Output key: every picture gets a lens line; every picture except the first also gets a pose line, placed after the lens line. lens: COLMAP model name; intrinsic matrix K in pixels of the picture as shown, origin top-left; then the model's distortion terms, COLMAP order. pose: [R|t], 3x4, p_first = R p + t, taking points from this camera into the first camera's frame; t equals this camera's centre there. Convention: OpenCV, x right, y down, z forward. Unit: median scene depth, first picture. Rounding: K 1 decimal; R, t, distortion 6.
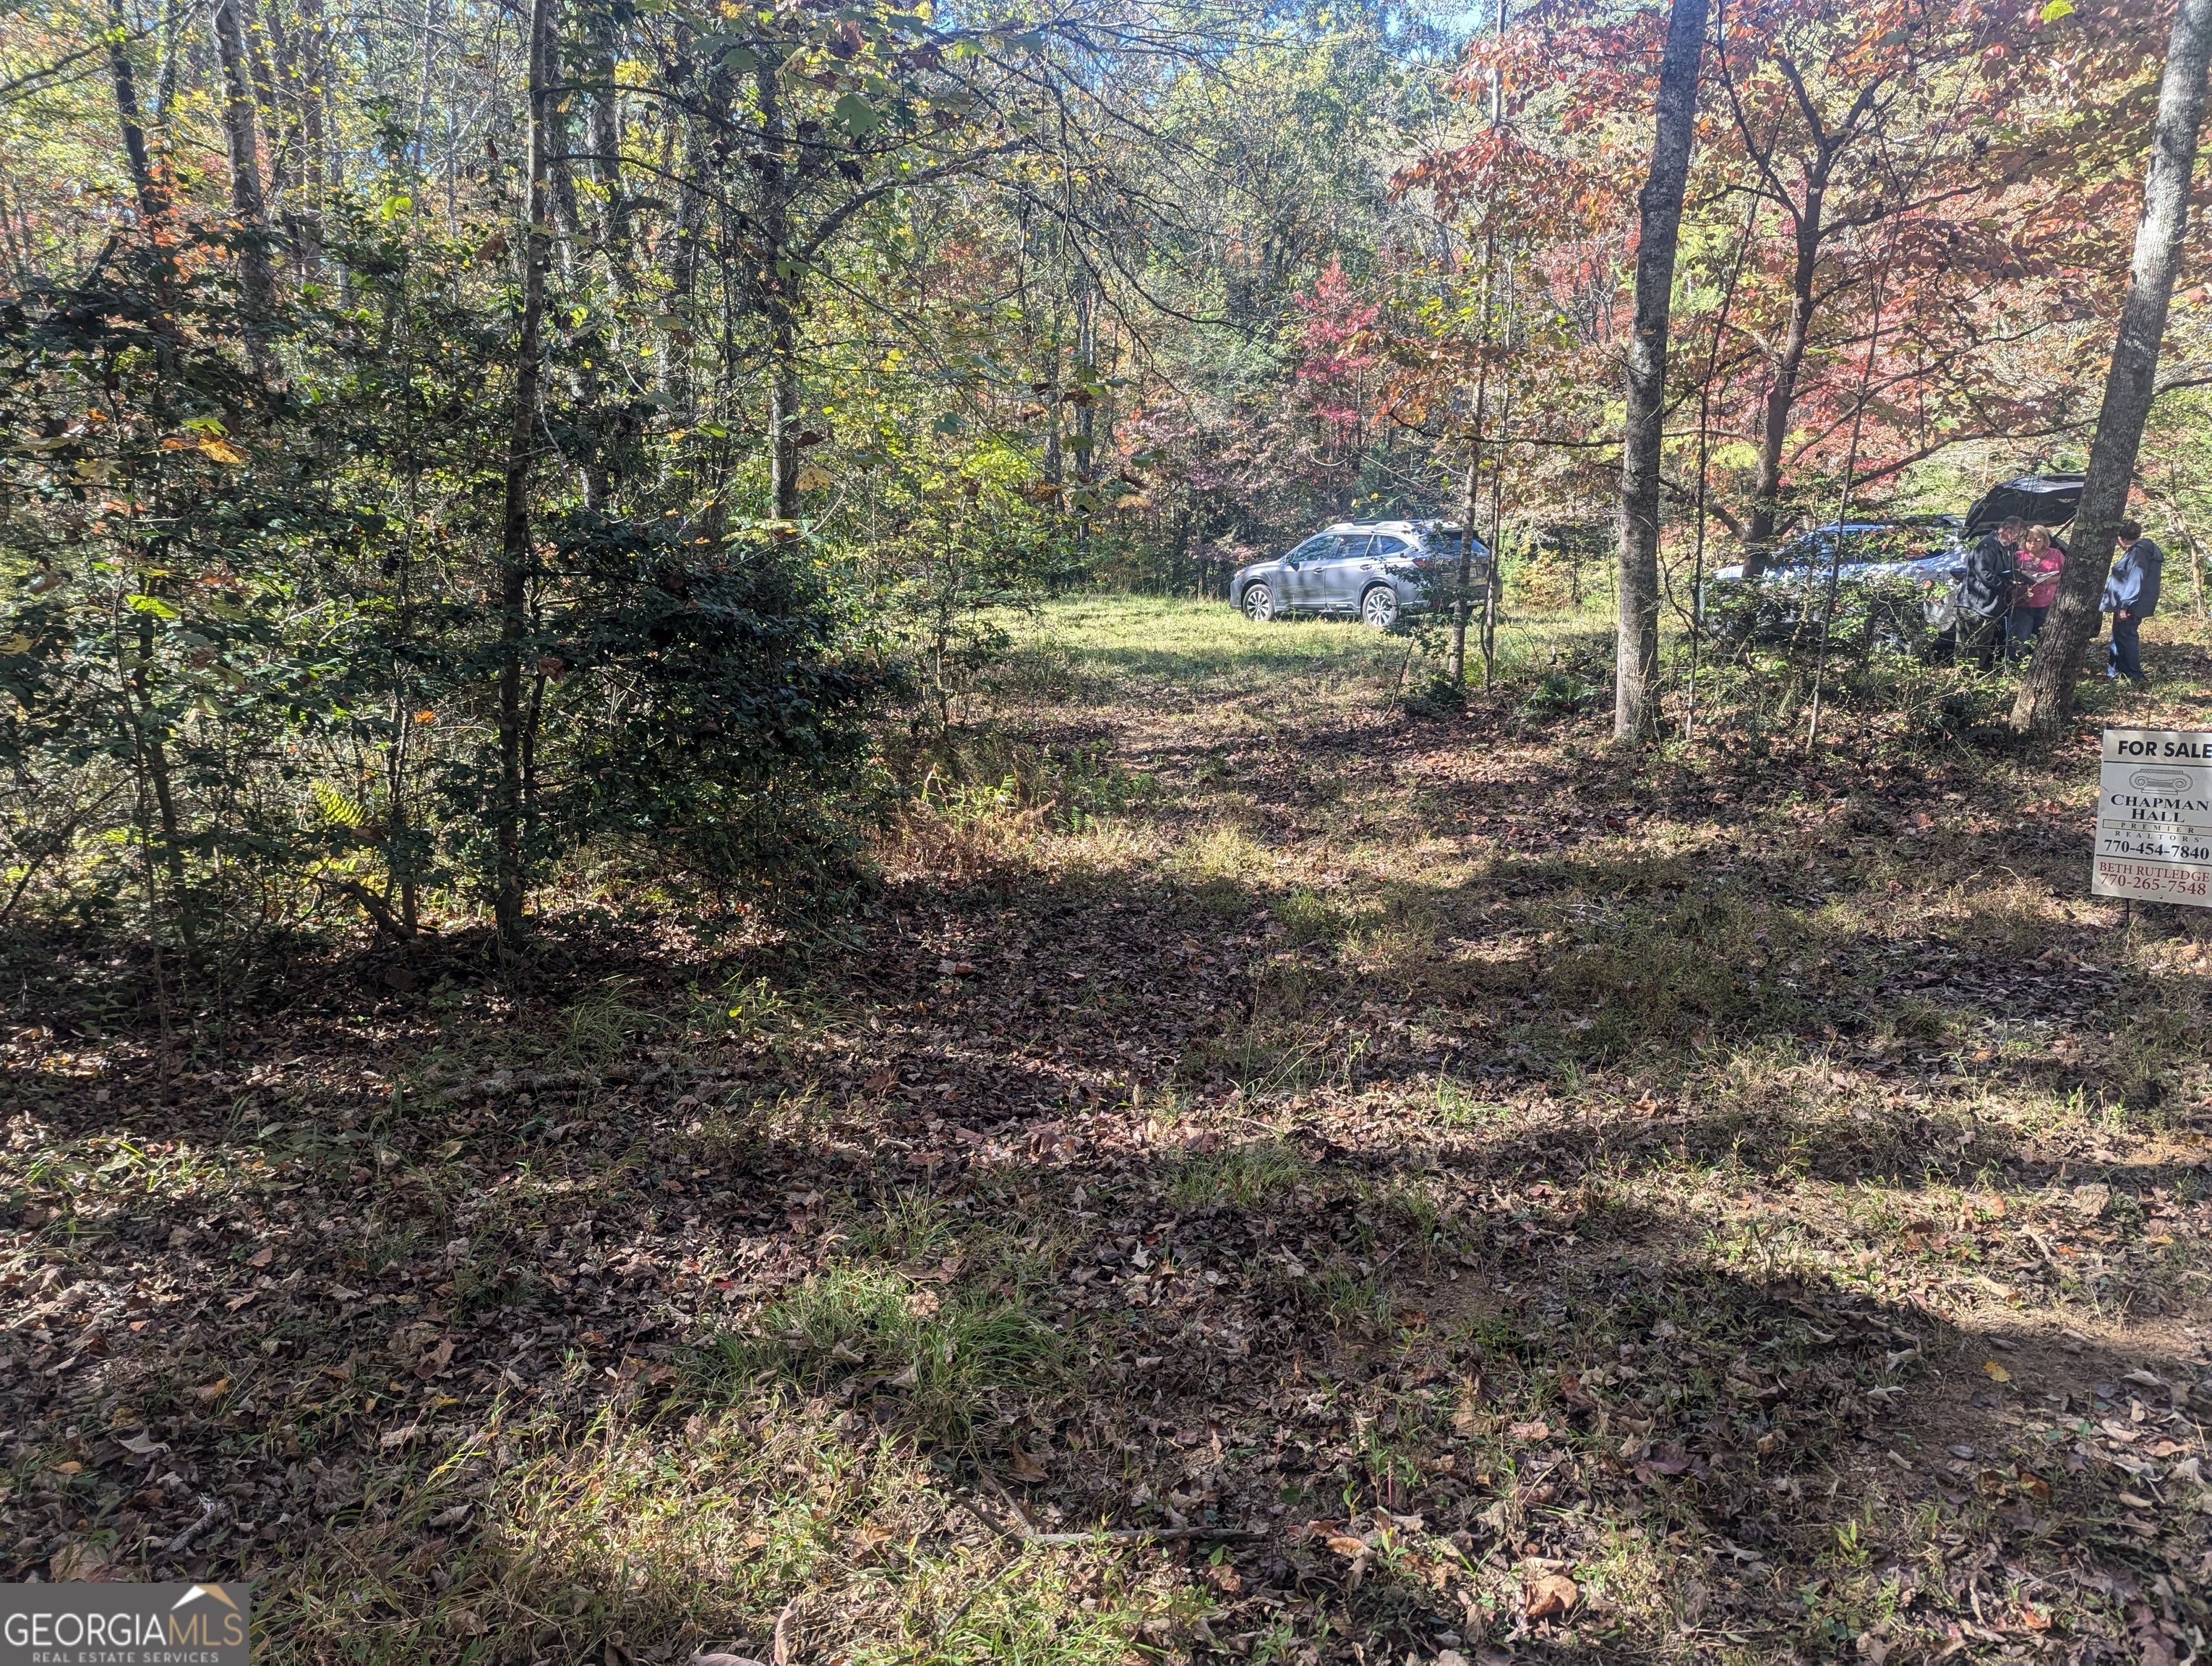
lens RADIAL K [[1572.3, 0, 1116.5], [0, 1572.3, 832.4], [0, 0, 1]] dist [0.052131, -0.043273]
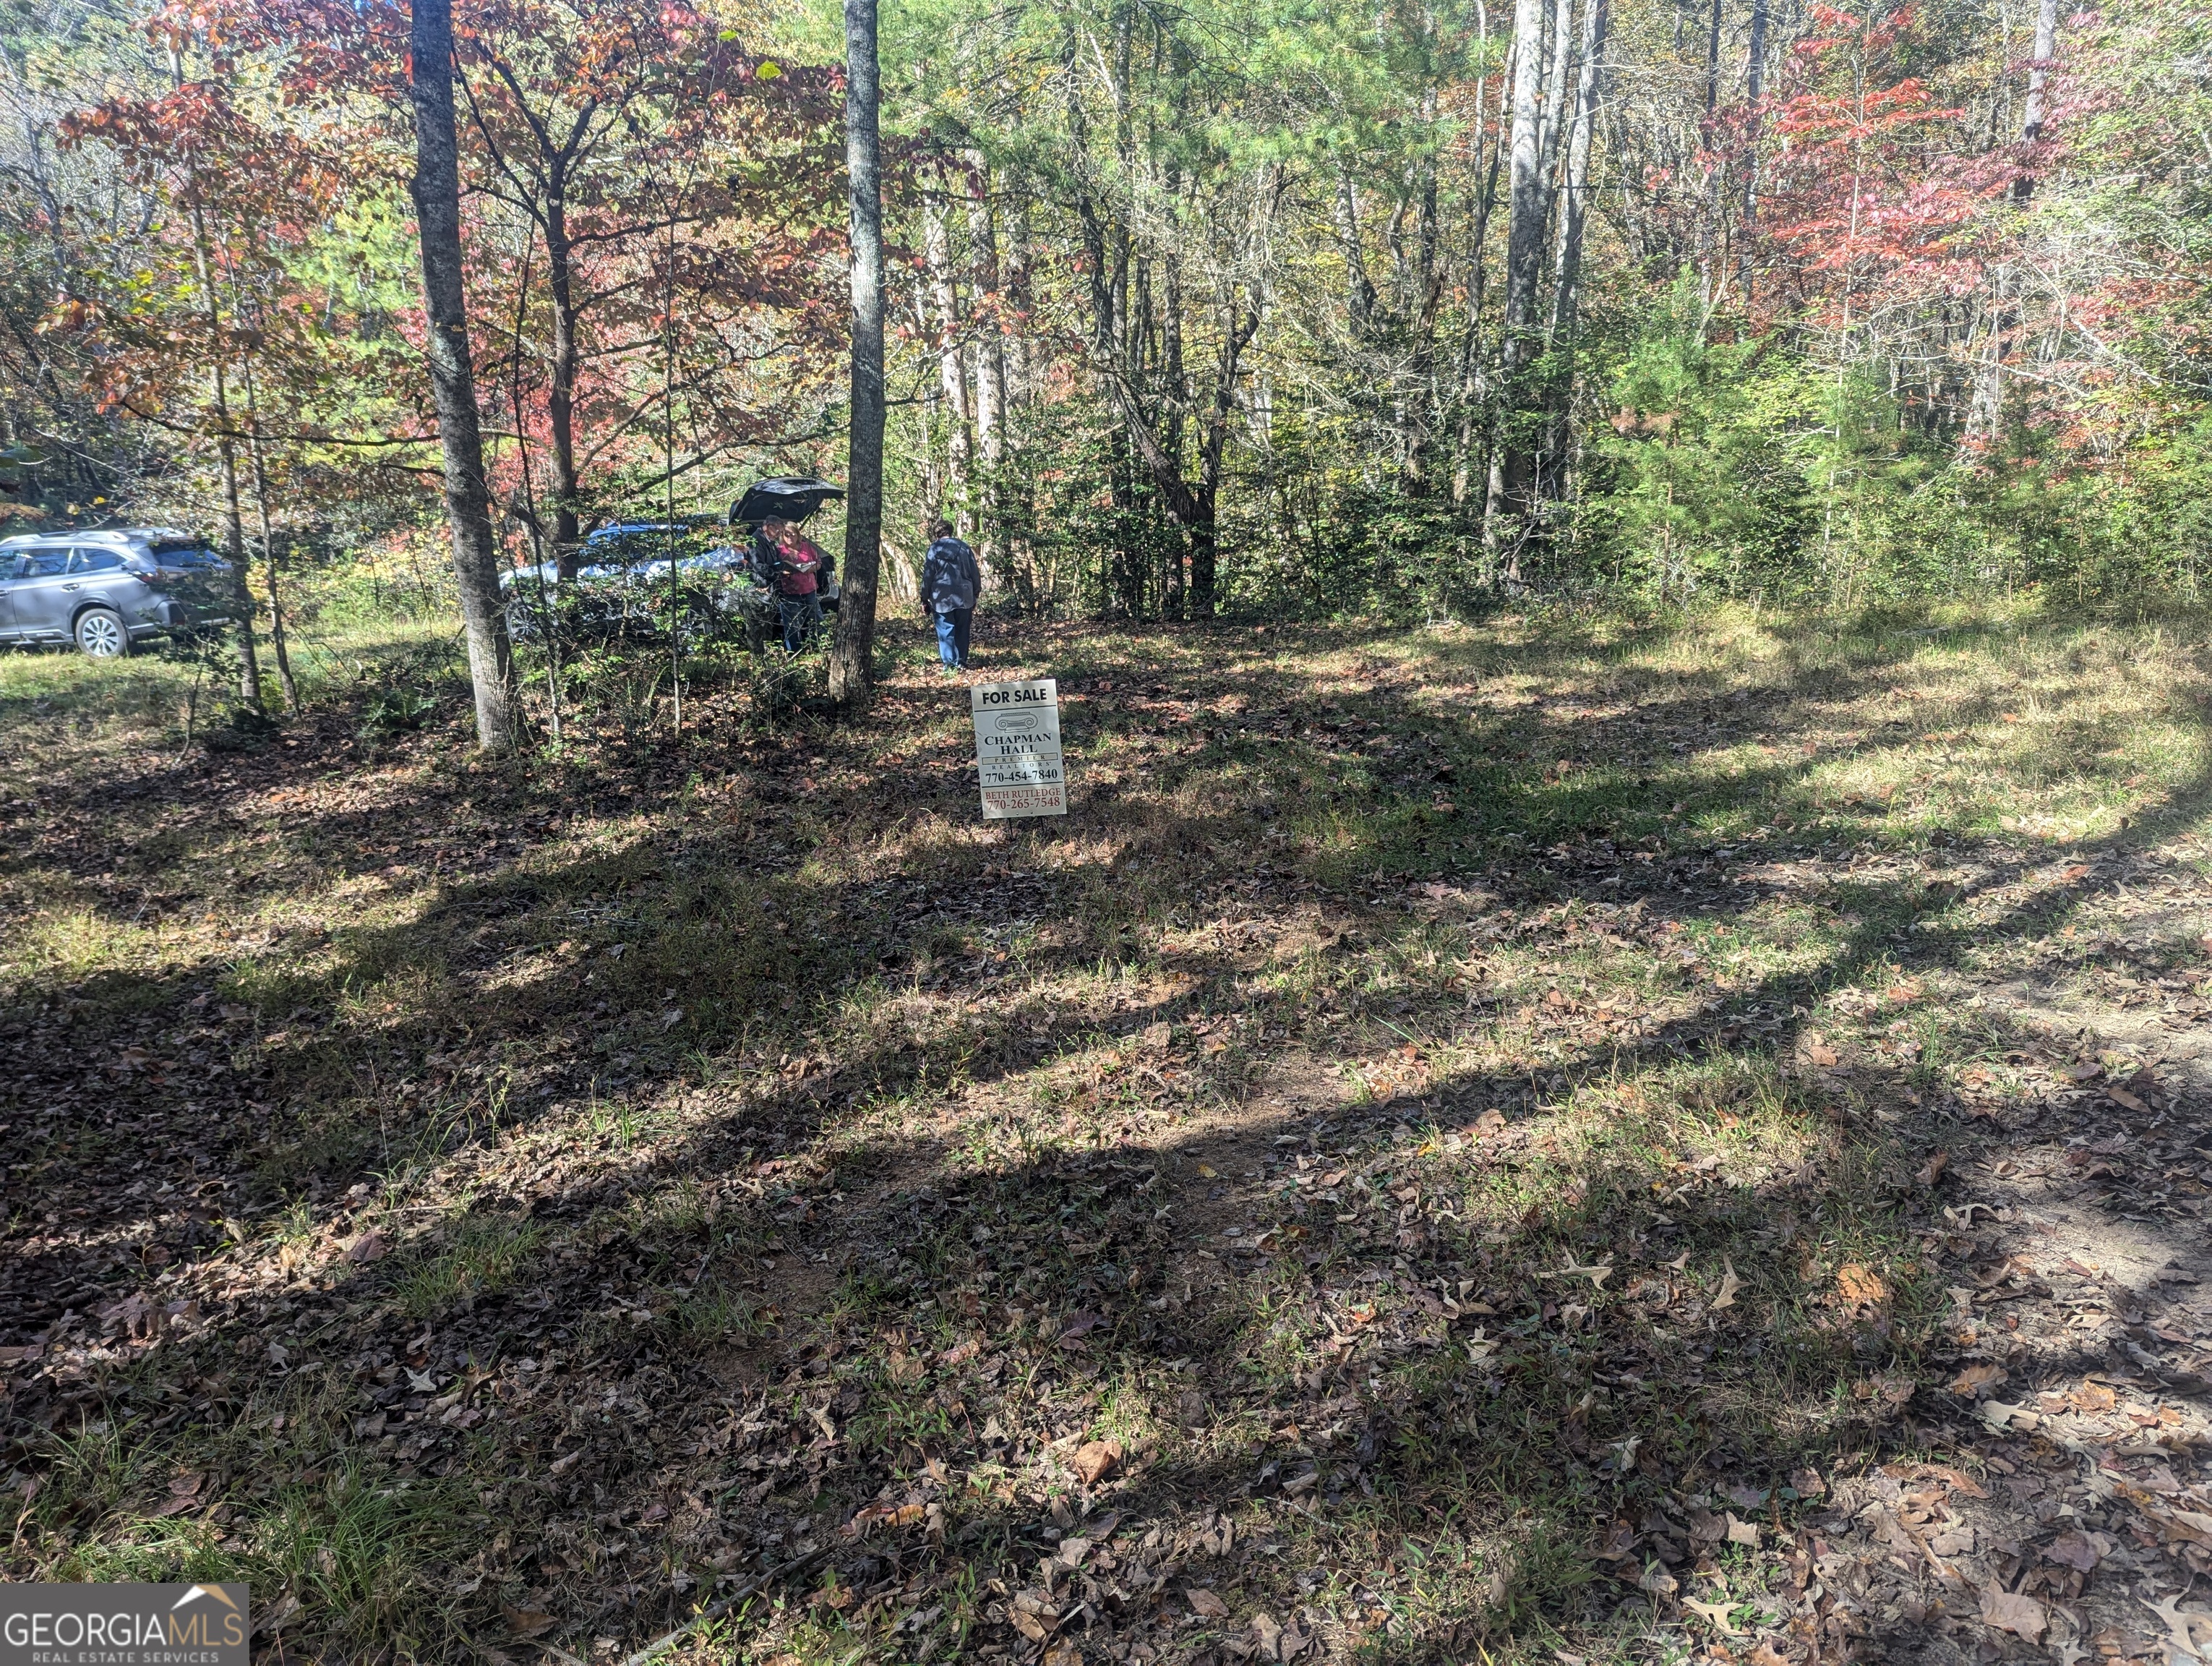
lens RADIAL K [[1572.3, 0, 1126.1], [0, 1572.3, 839.3], [0, 0, 1]] dist [0.052131, -0.043273]
pose [[0.699173, -0.163401, 0.696030, -0.104410], [0.162641, 0.984359, 0.067715, -0.006571], [-0.696208, 0.065859, 0.714813, 0.037432]]
